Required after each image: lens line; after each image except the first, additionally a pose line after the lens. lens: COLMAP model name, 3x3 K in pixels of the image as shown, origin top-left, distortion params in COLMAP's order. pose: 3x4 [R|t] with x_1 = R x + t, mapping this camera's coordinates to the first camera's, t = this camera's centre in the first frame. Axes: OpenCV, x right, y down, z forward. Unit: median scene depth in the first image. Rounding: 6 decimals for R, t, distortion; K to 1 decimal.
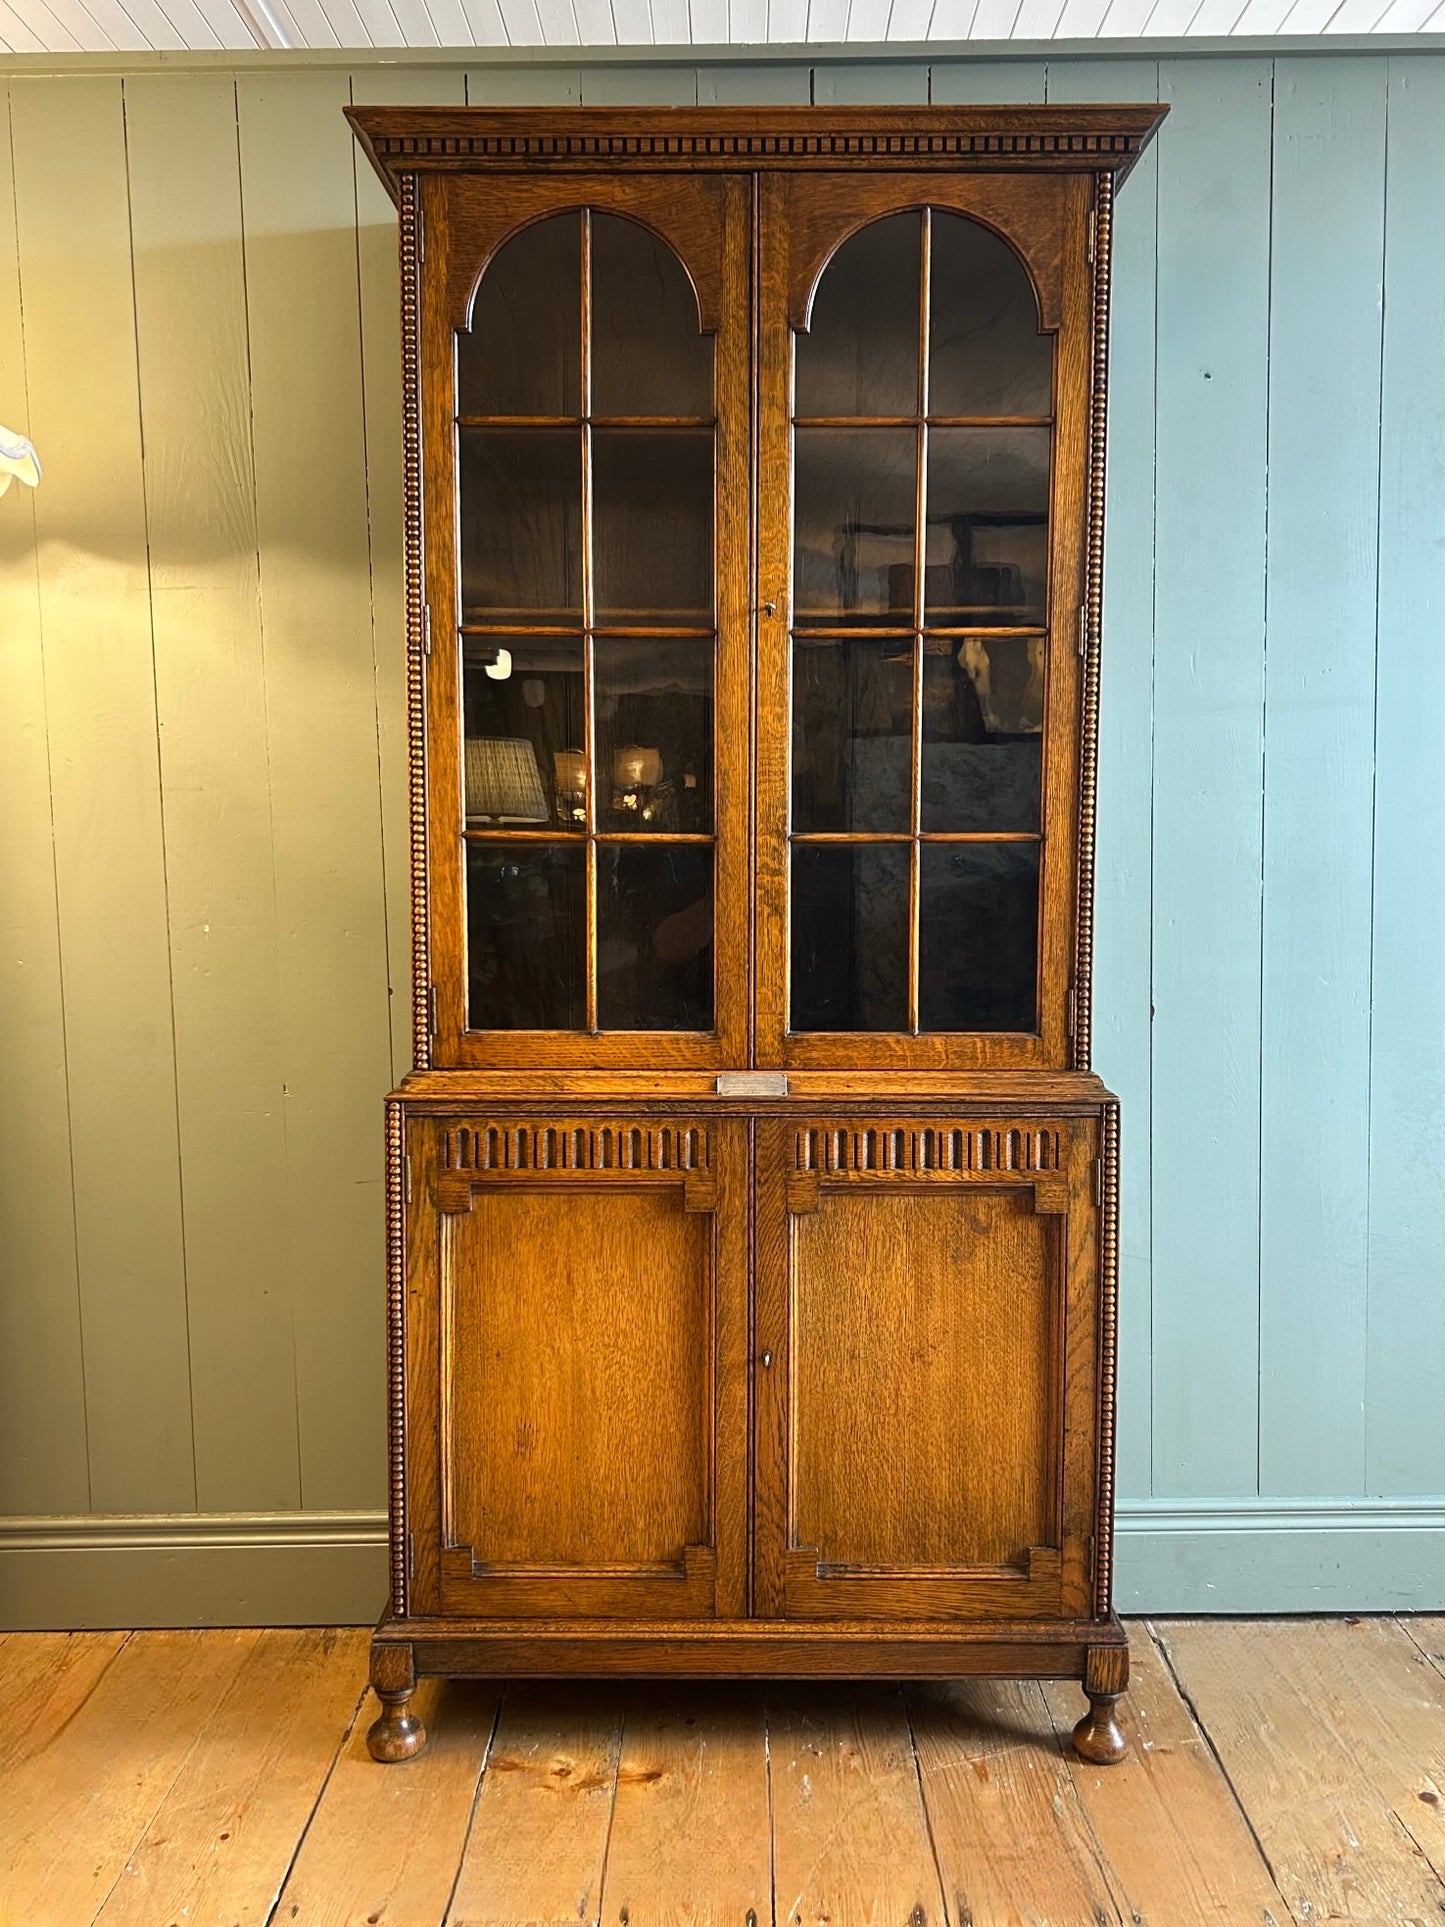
lens RADIAL K [[1713.6, 0, 722.5], [0, 1713.6, 963.5], [0, 0, 1]] dist [0.104002, -0.258880]
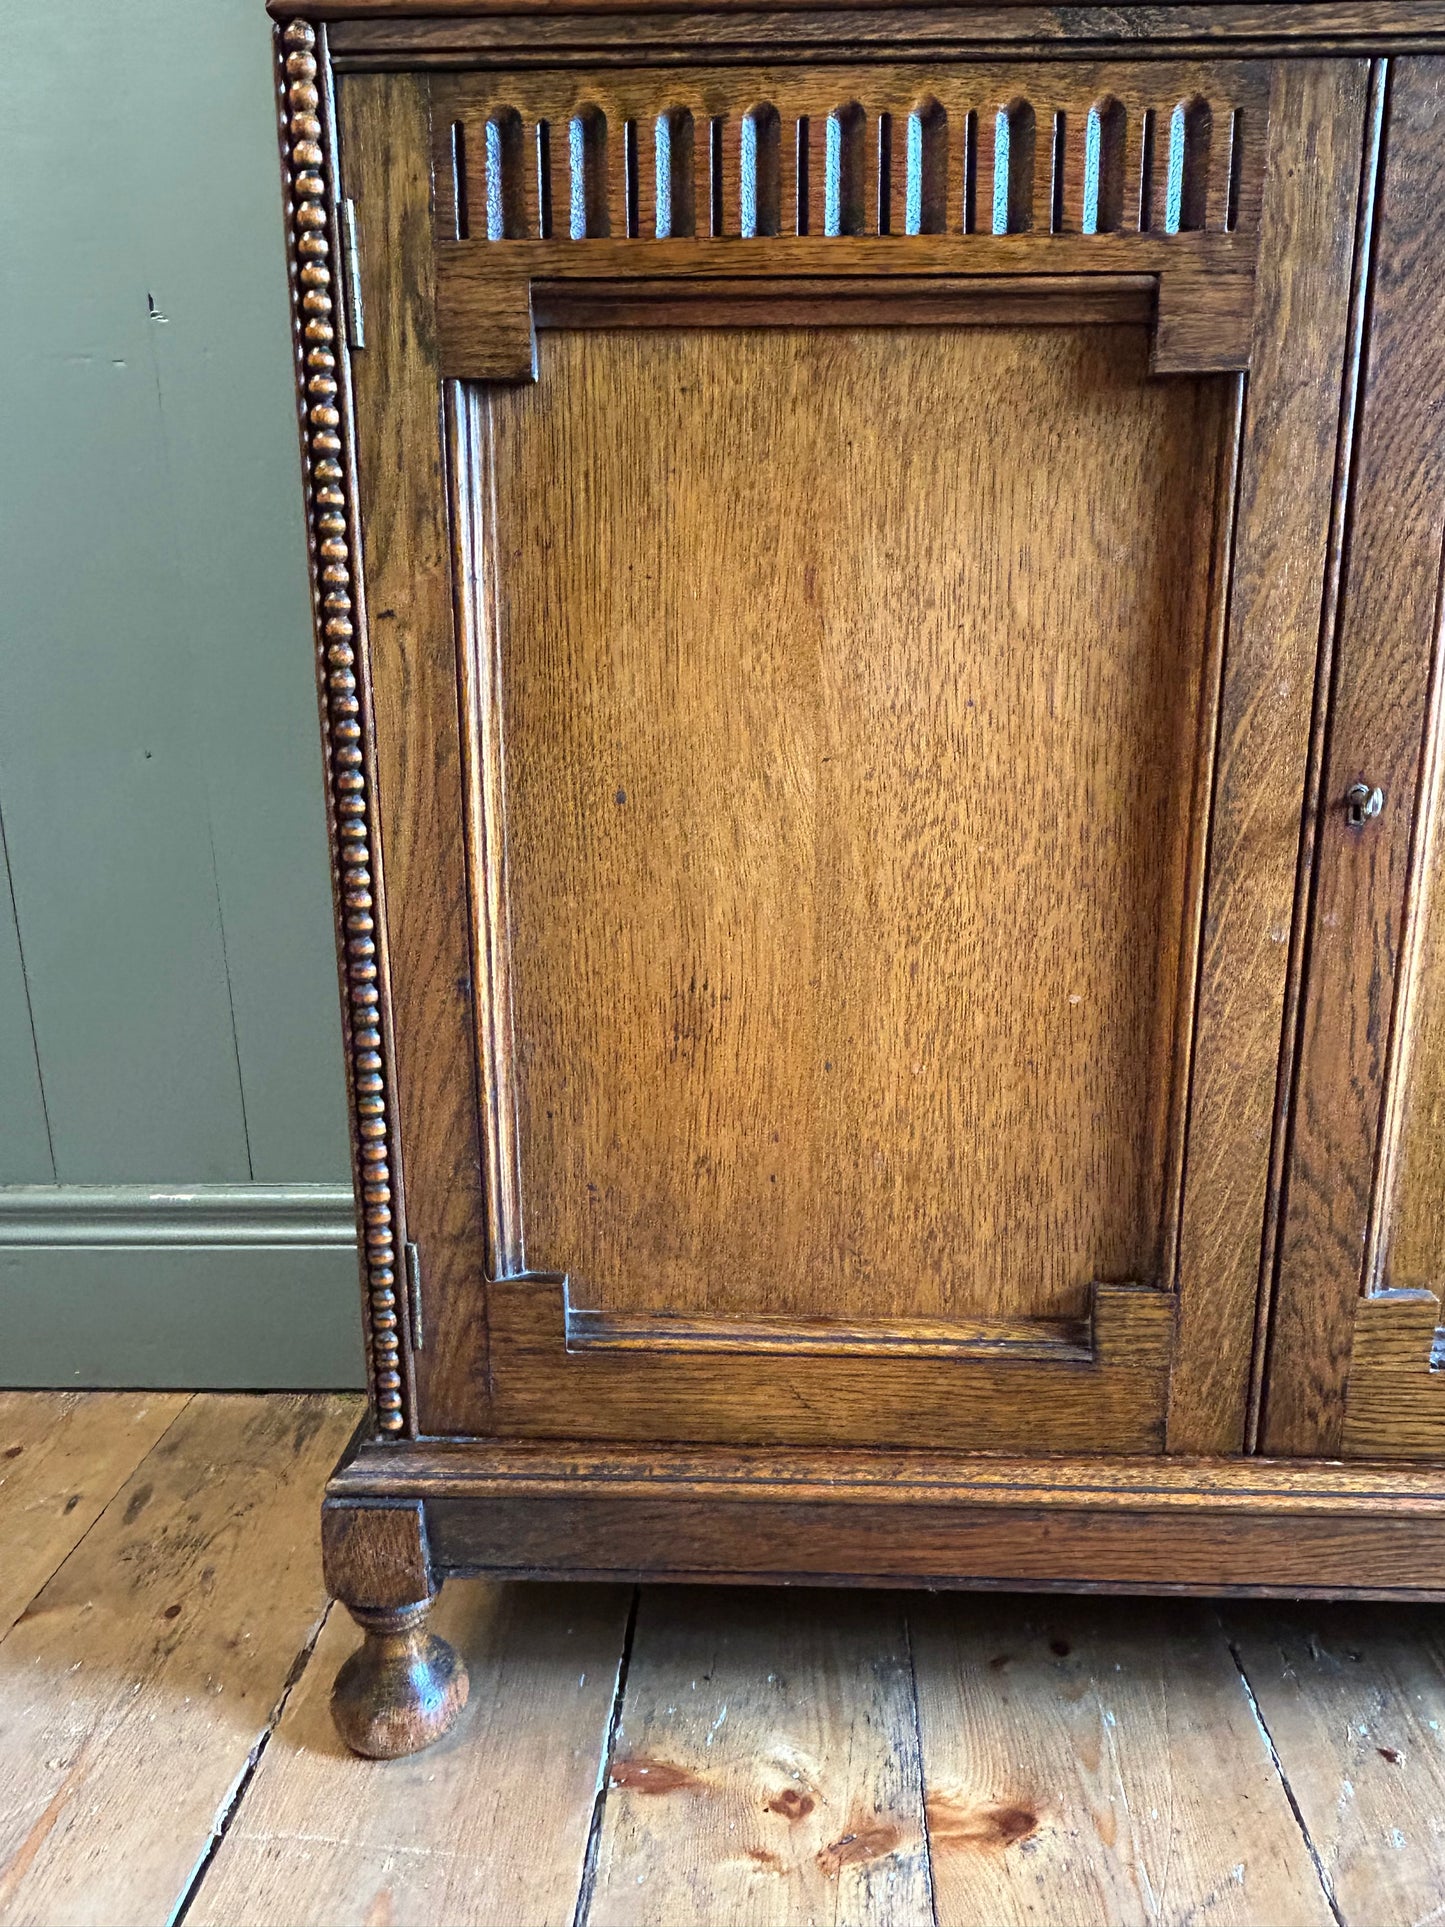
lens RADIAL K [[1405.6, 0, 746.8], [0, 1405.6, 965.2], [0, 0, 1]] dist [0.036860, -0.064596]
pose [[0.999340, 0.005457, -0.035915, -0.092345], [0.000203, 0.987797, 0.155746, 0.217572], [0.036327, -0.155650, 0.987144, 0.699755]]
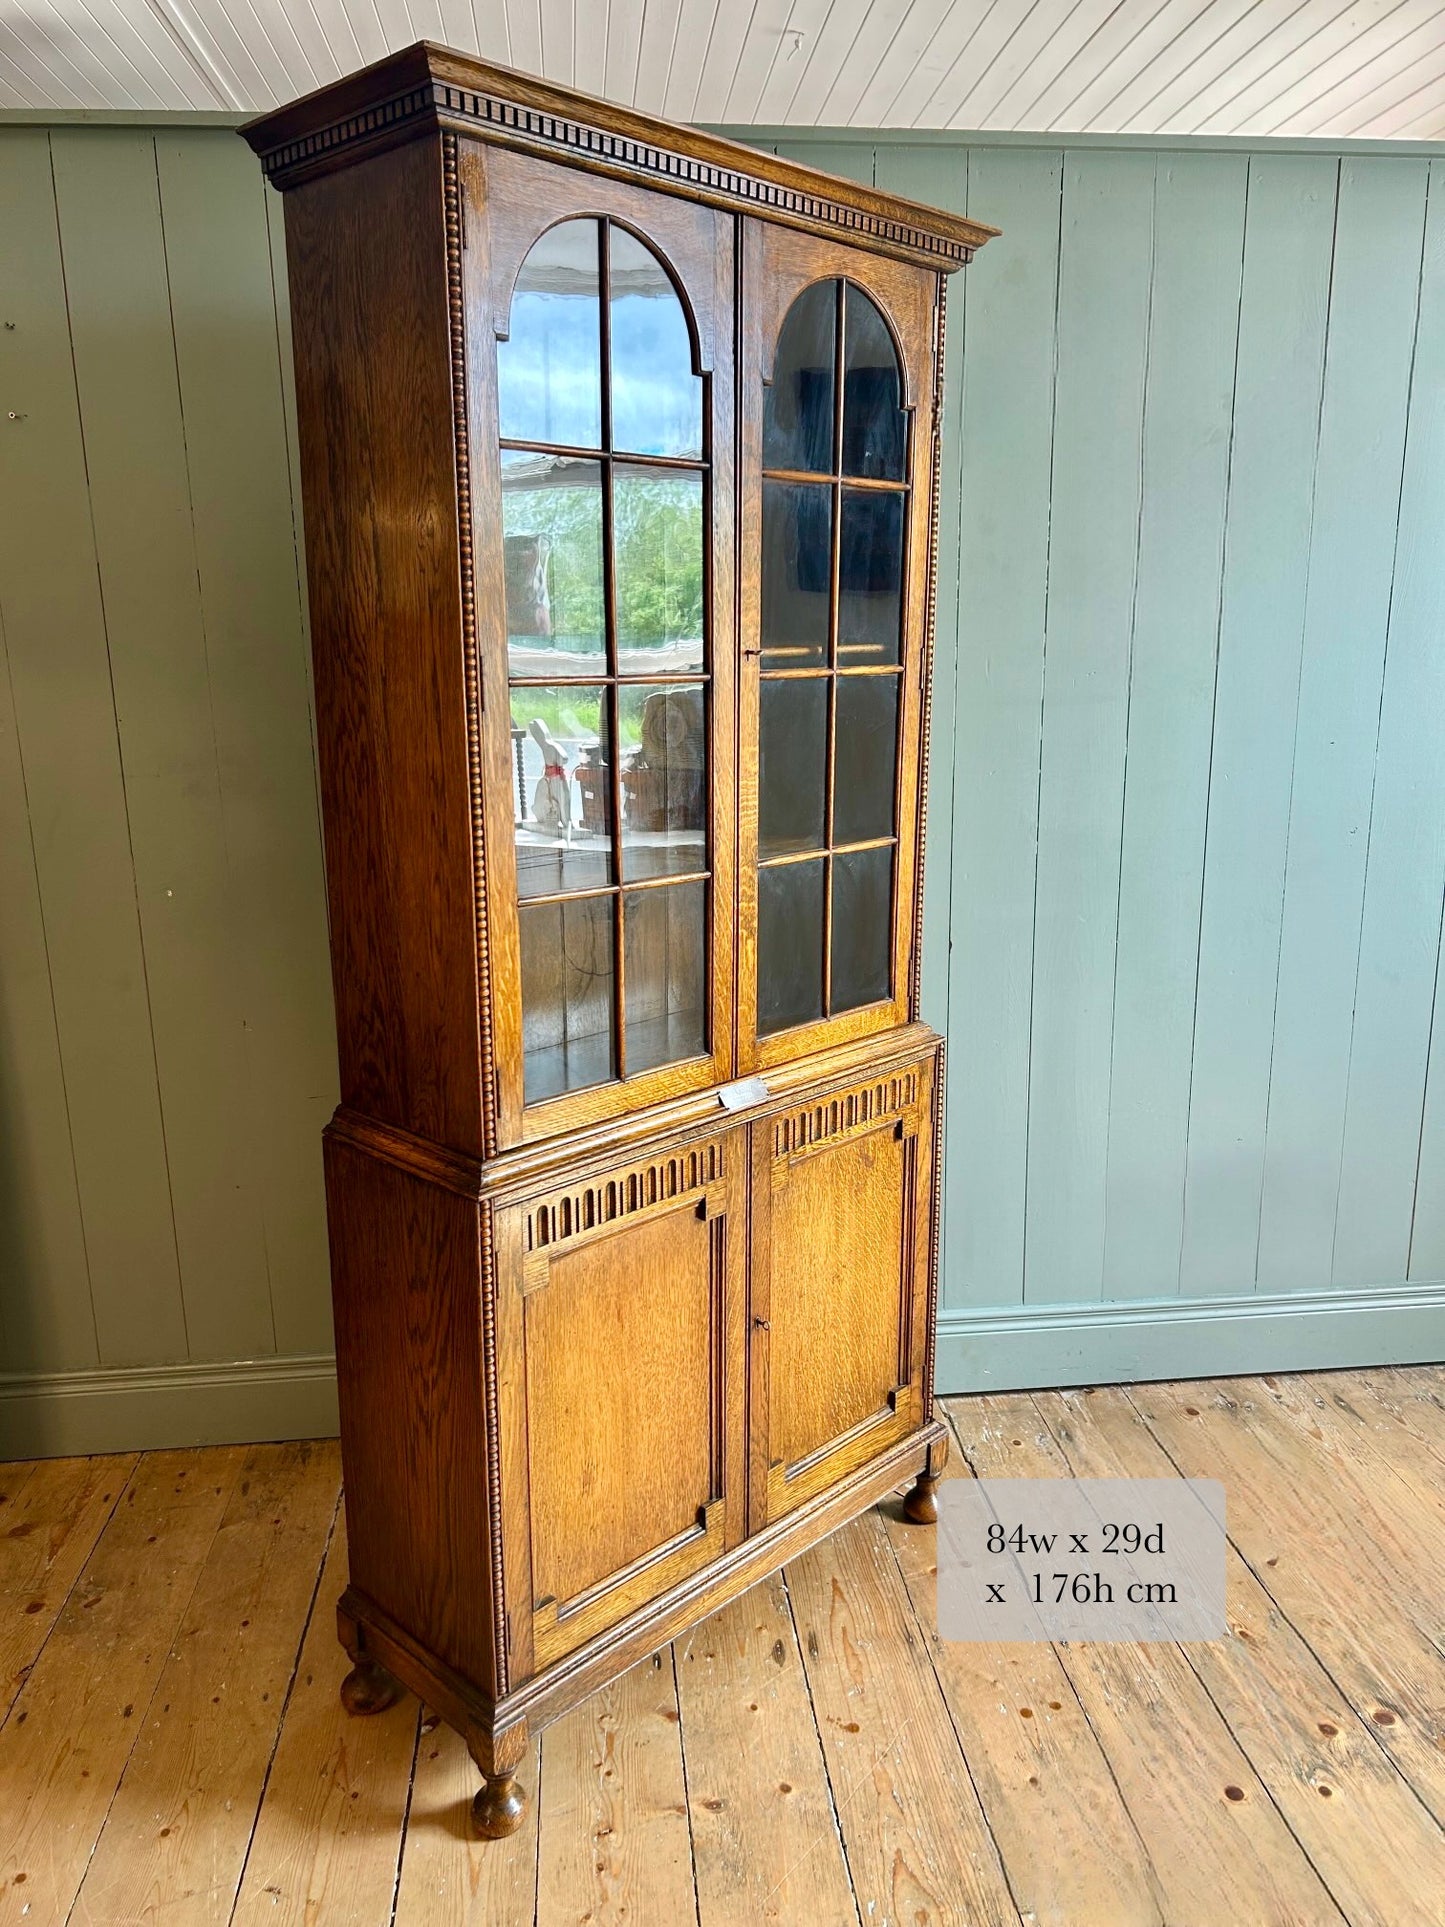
lens RADIAL K [[1438.6, 0, 725.5], [0, 1438.6, 954.5], [0, 0, 1]] dist [0.060472, -0.117632]
pose [[0.692319, -0.161022, 0.703396, -0.620489], [0.058253, 0.984075, 0.167940, -0.170565], [-0.719237, -0.075293, 0.690673, 0.379879]]
